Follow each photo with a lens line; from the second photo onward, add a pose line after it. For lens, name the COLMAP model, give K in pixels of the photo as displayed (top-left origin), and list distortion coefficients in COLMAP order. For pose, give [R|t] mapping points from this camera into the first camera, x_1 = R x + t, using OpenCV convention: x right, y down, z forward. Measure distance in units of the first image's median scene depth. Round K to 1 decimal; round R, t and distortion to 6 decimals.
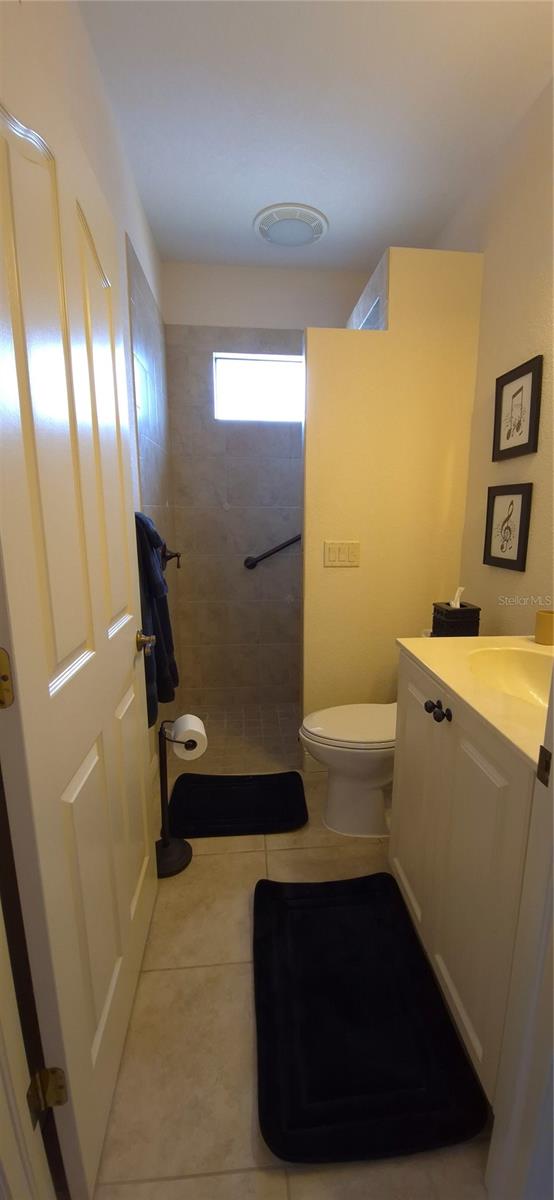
lens RADIAL K [[474.0, 0, 298.4], [0, 474.0, 607.0], [0, 0, 1]] dist [-0.000272, -0.009654]
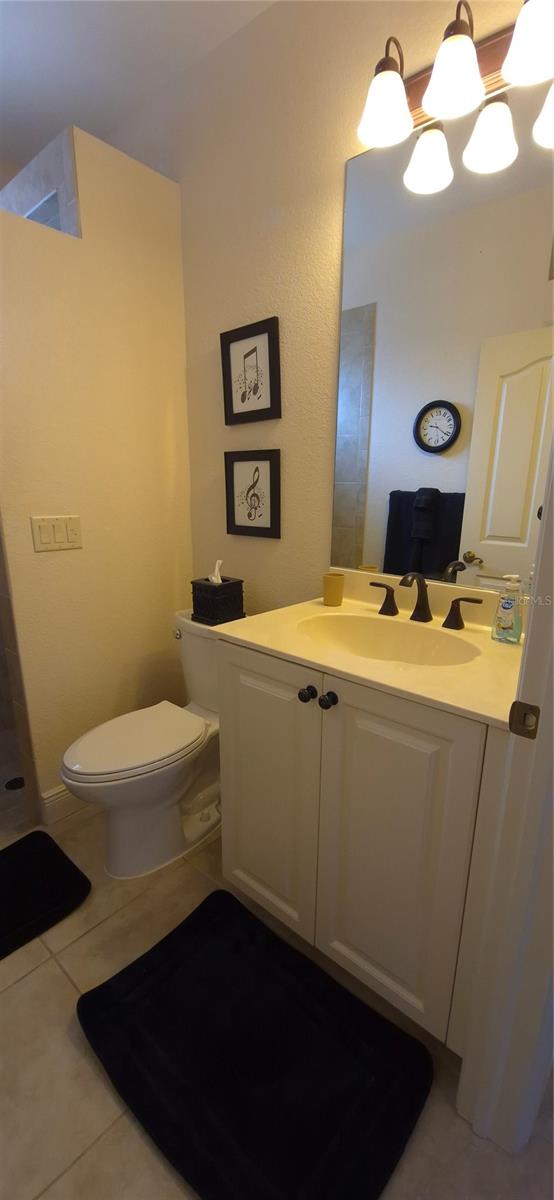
lens RADIAL K [[474.0, 0, 298.4], [0, 474.0, 607.0], [0, 0, 1]] dist [-0.000272, -0.009654]
pose [[0.717759, -0.166920, 0.675988, -0.178384], [0.128992, 0.985912, 0.106486, -0.028931], [-0.684239, 0.010766, 0.729178, 0.205081]]
